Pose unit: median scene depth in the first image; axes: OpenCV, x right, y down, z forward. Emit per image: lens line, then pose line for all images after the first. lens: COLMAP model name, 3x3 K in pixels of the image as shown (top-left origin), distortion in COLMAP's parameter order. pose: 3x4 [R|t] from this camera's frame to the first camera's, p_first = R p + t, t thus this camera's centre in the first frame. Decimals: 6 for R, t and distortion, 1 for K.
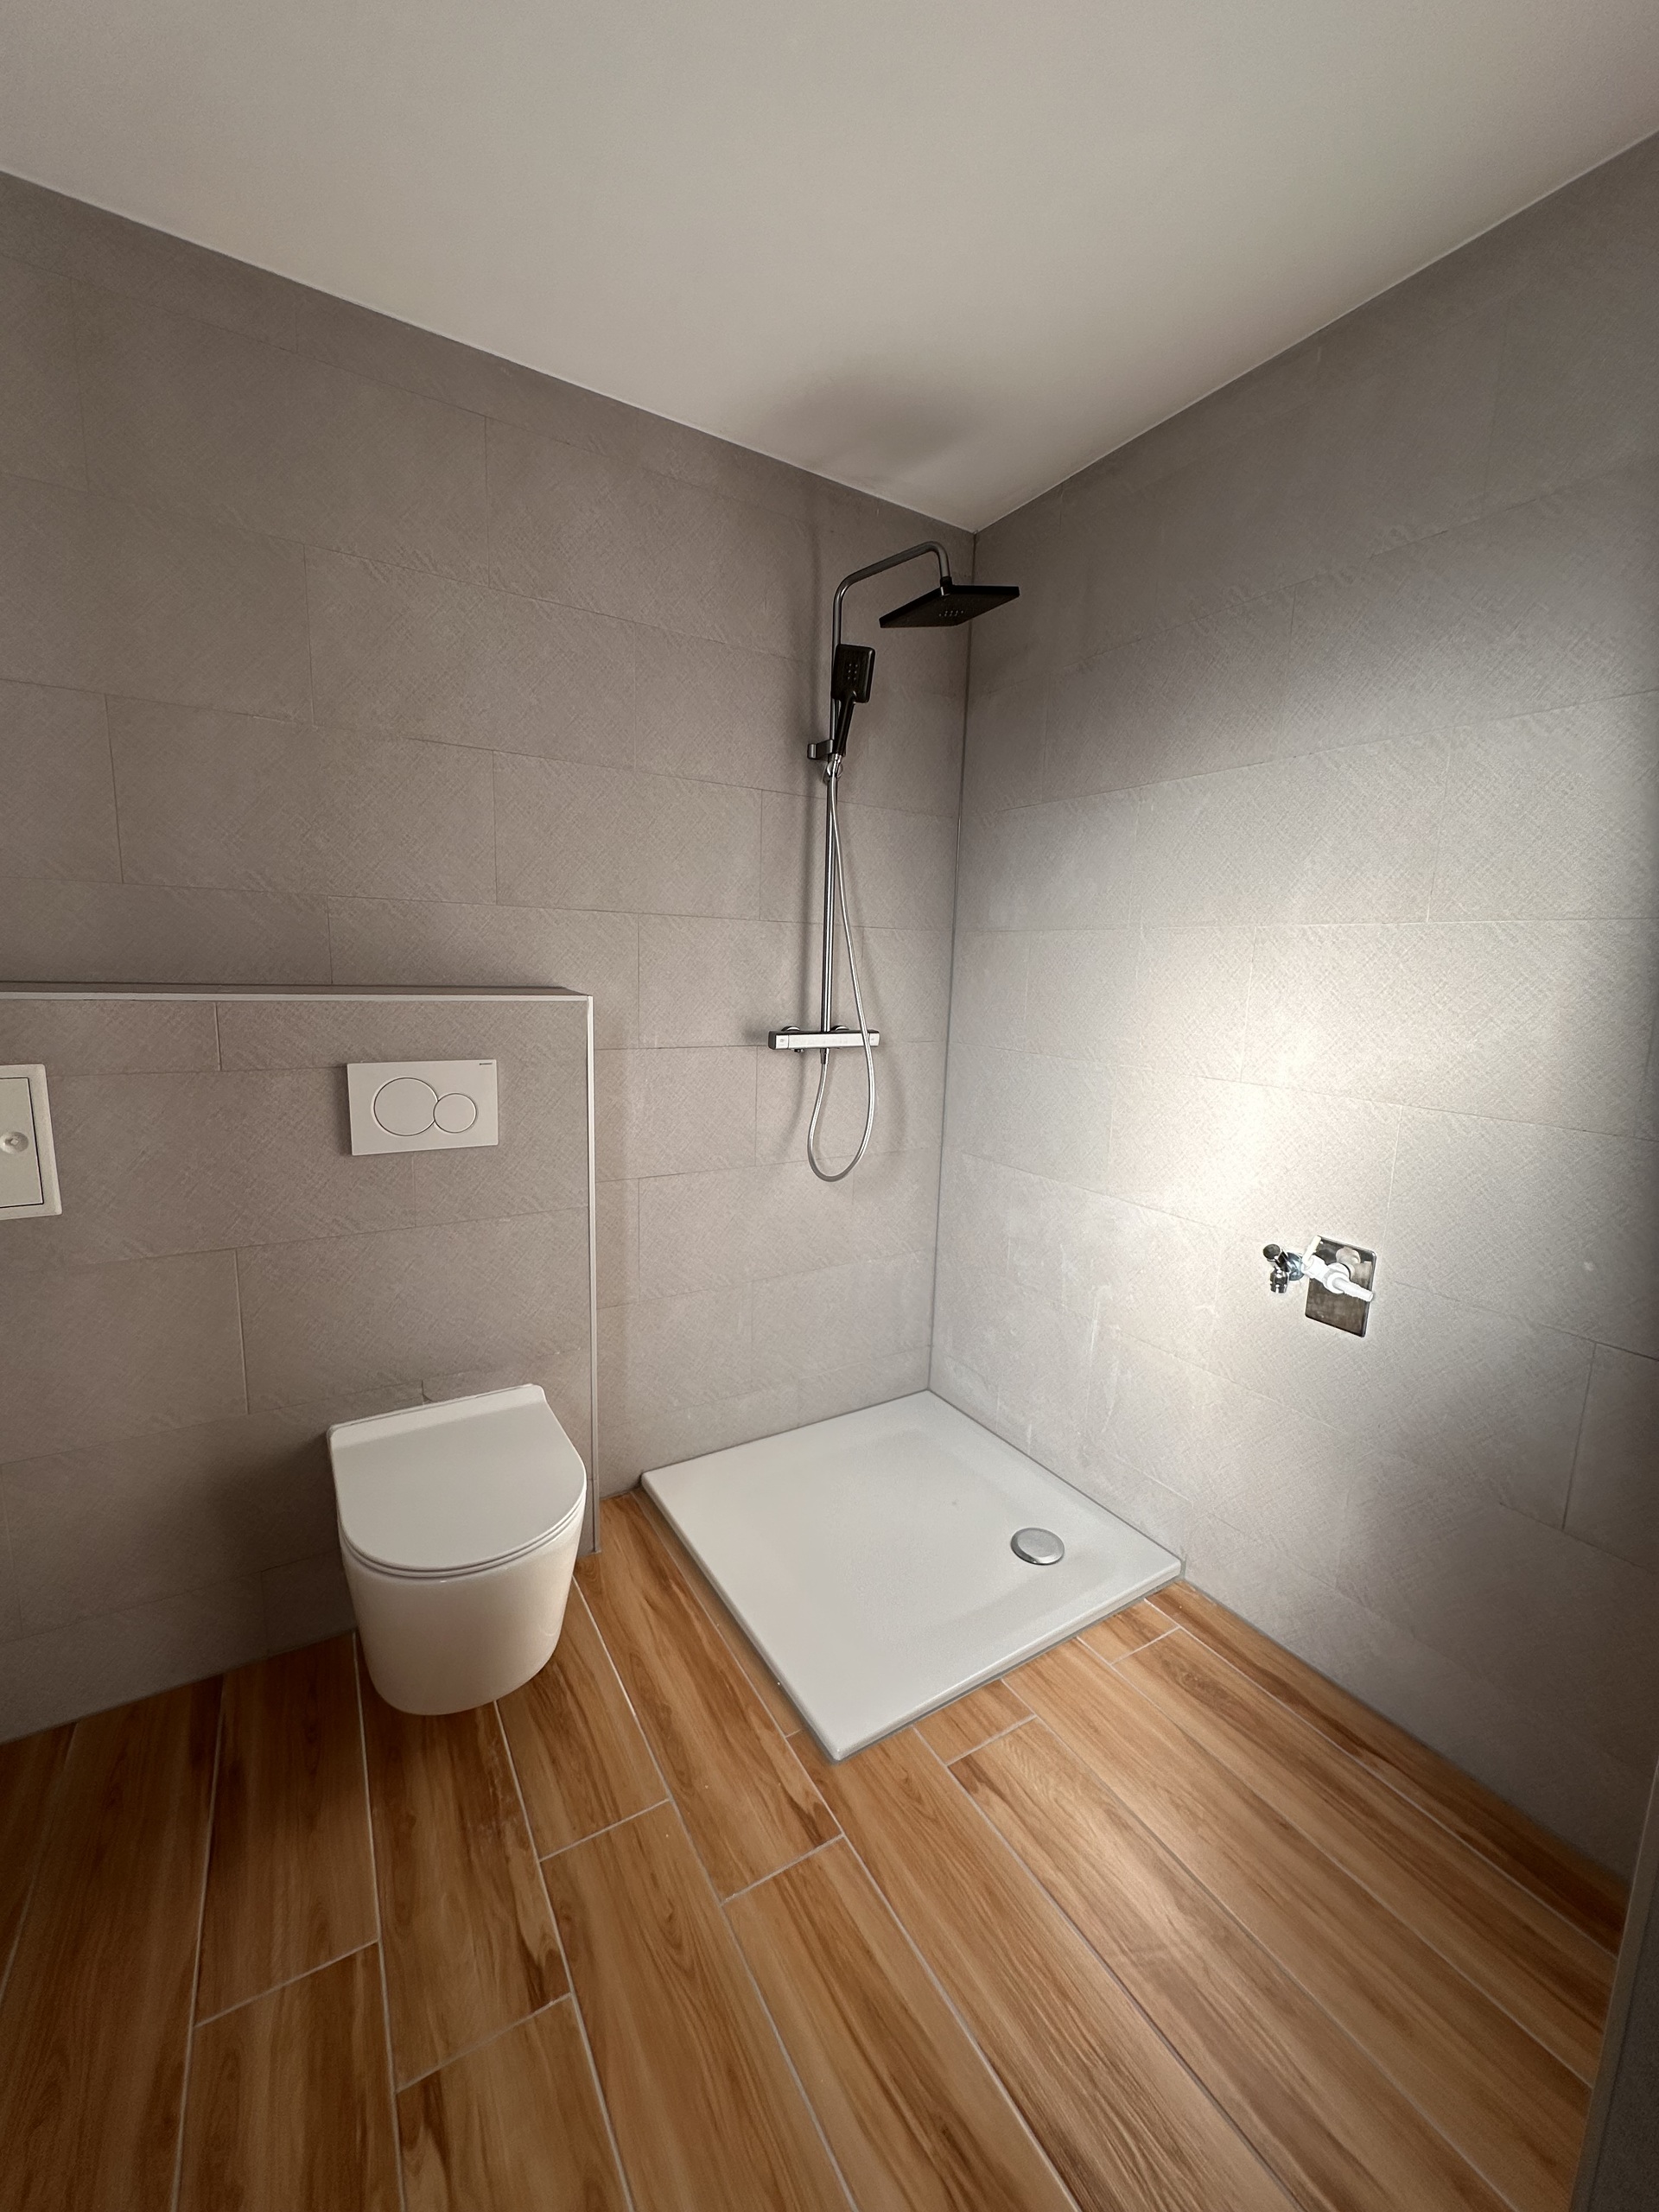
lens RADIAL K [[879.5, 0, 830.6], [0, 879.5, 1103.6], [0, 0, 1]] dist [-0.000321, -0.000009]
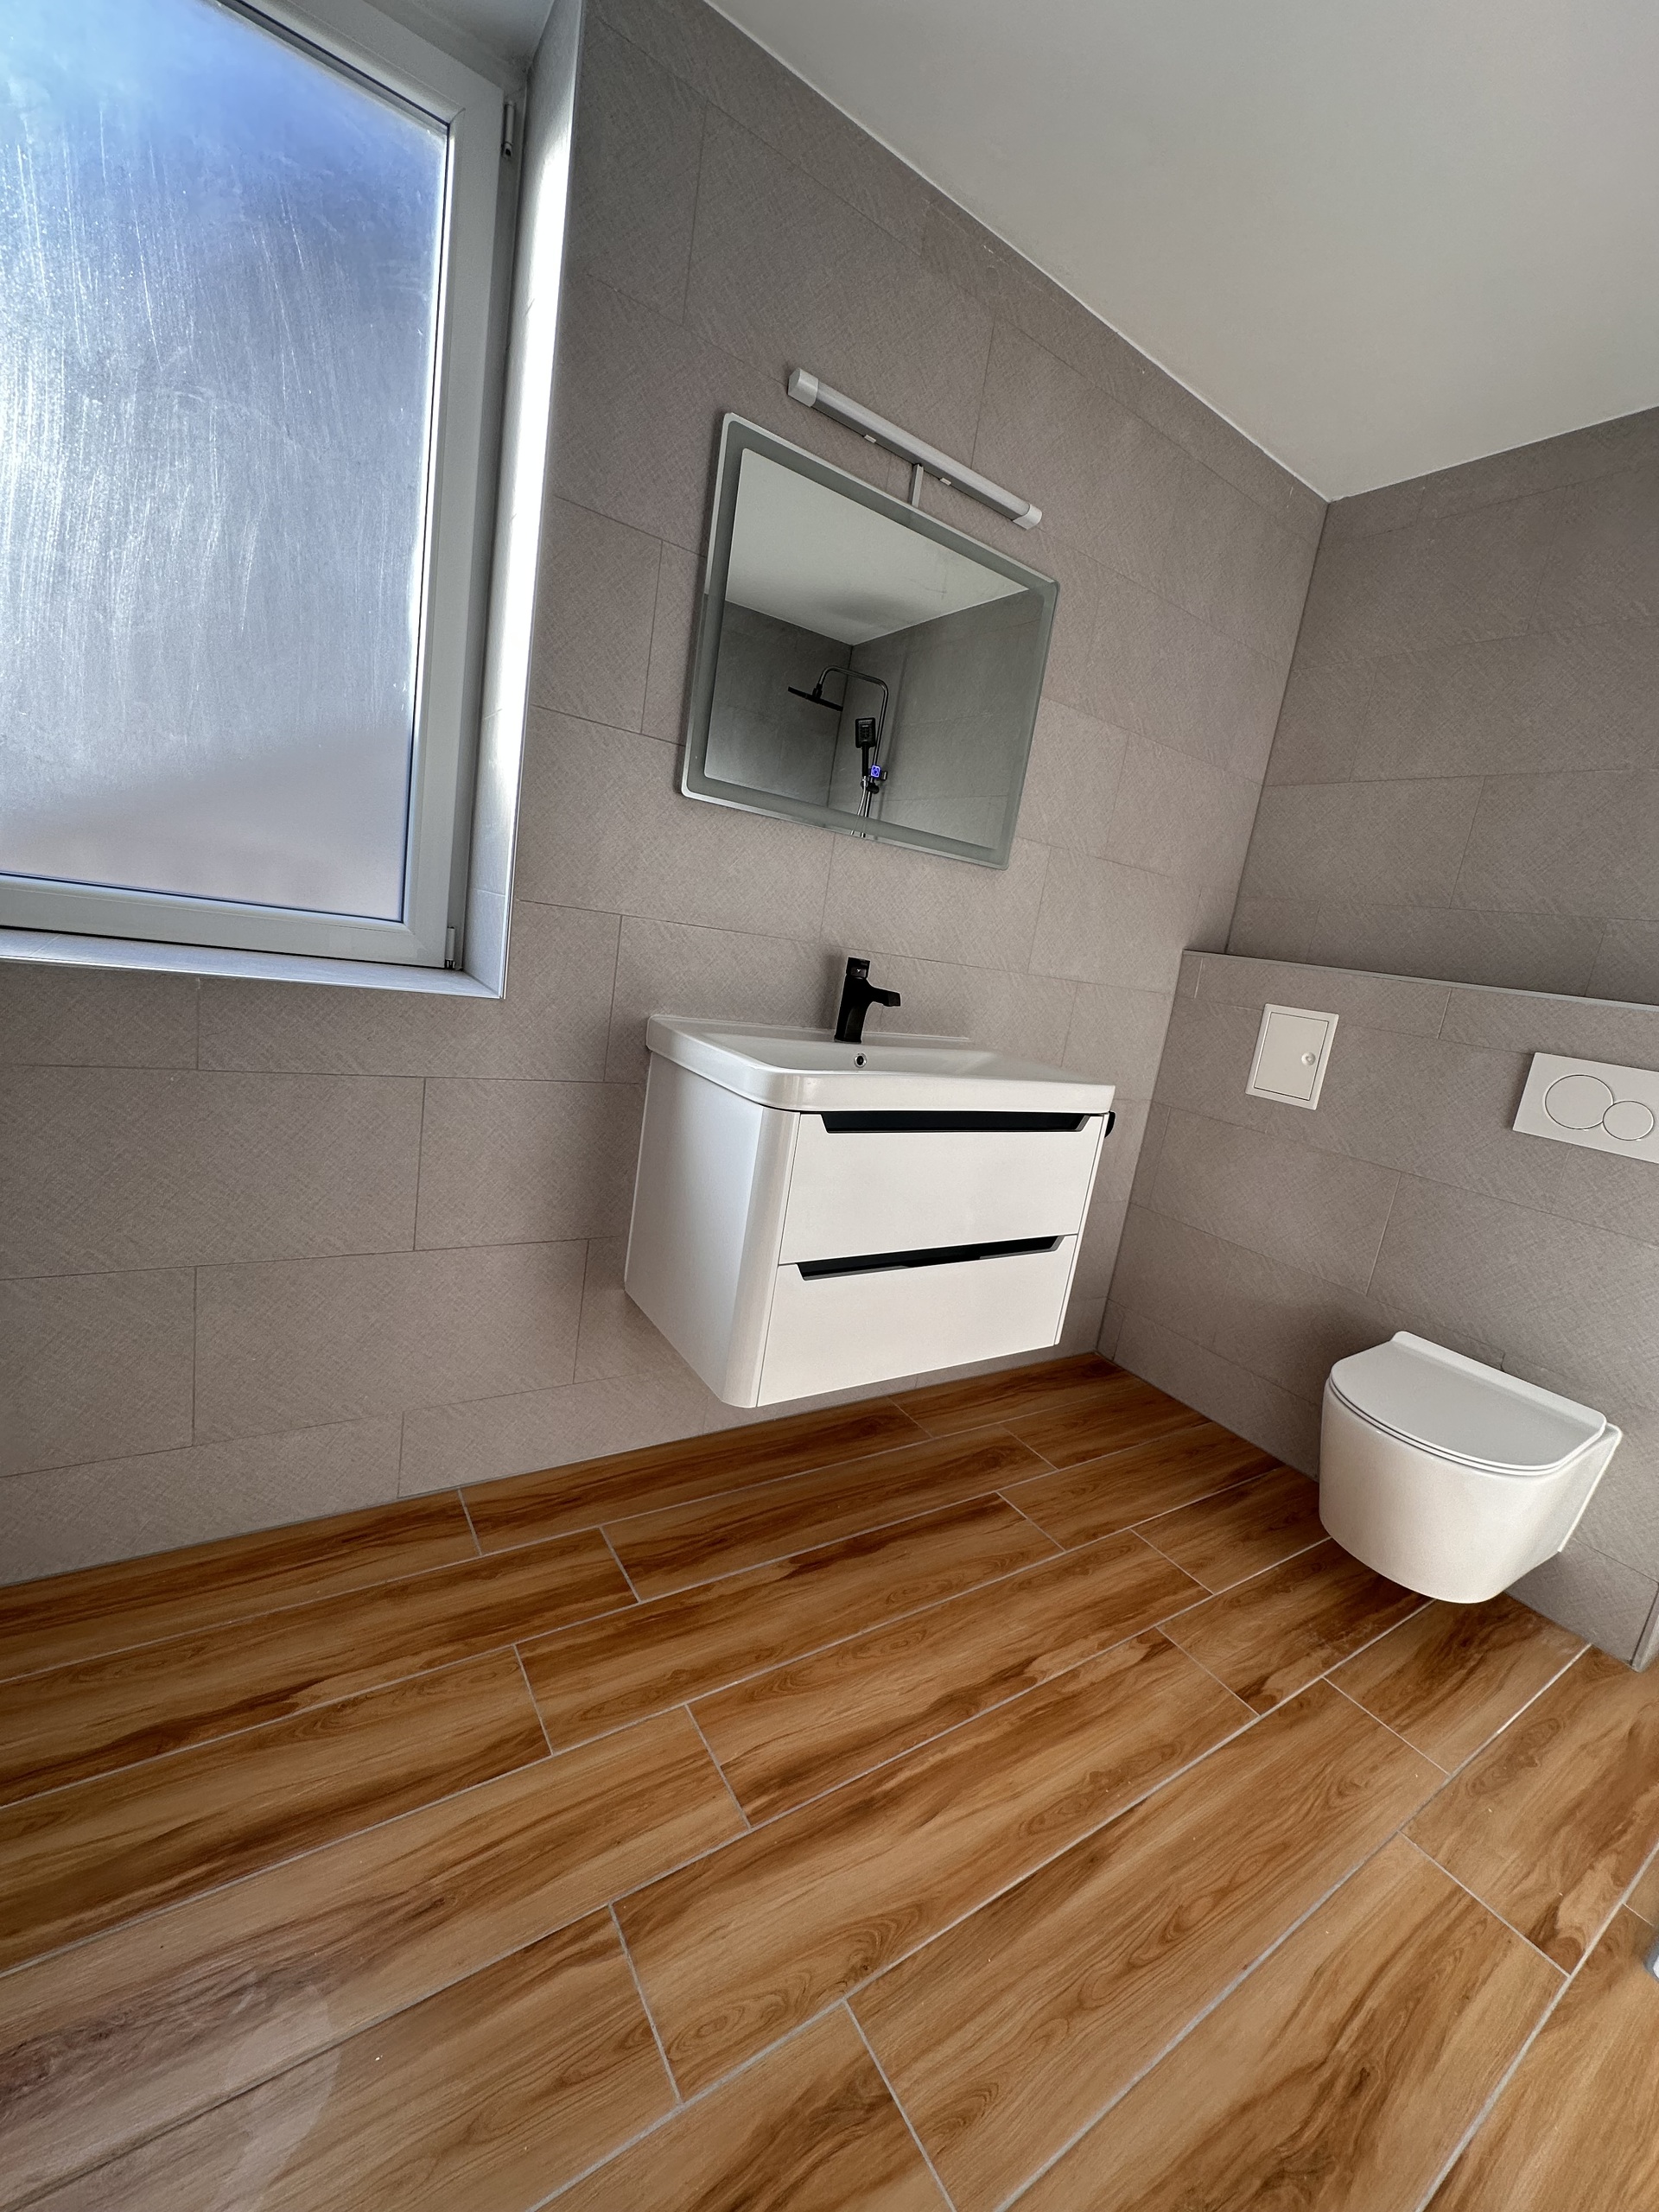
lens RADIAL K [[879.5, 0, 830.6], [0, 879.5, 1103.6], [0, 0, 1]] dist [-0.000321, -0.000009]
pose [[0.044367, 0.179802, -0.982702, 0.624922], [-0.295512, 0.942012, 0.159015, 0.119551], [0.954308, 0.283345, 0.094927, 0.014041]]
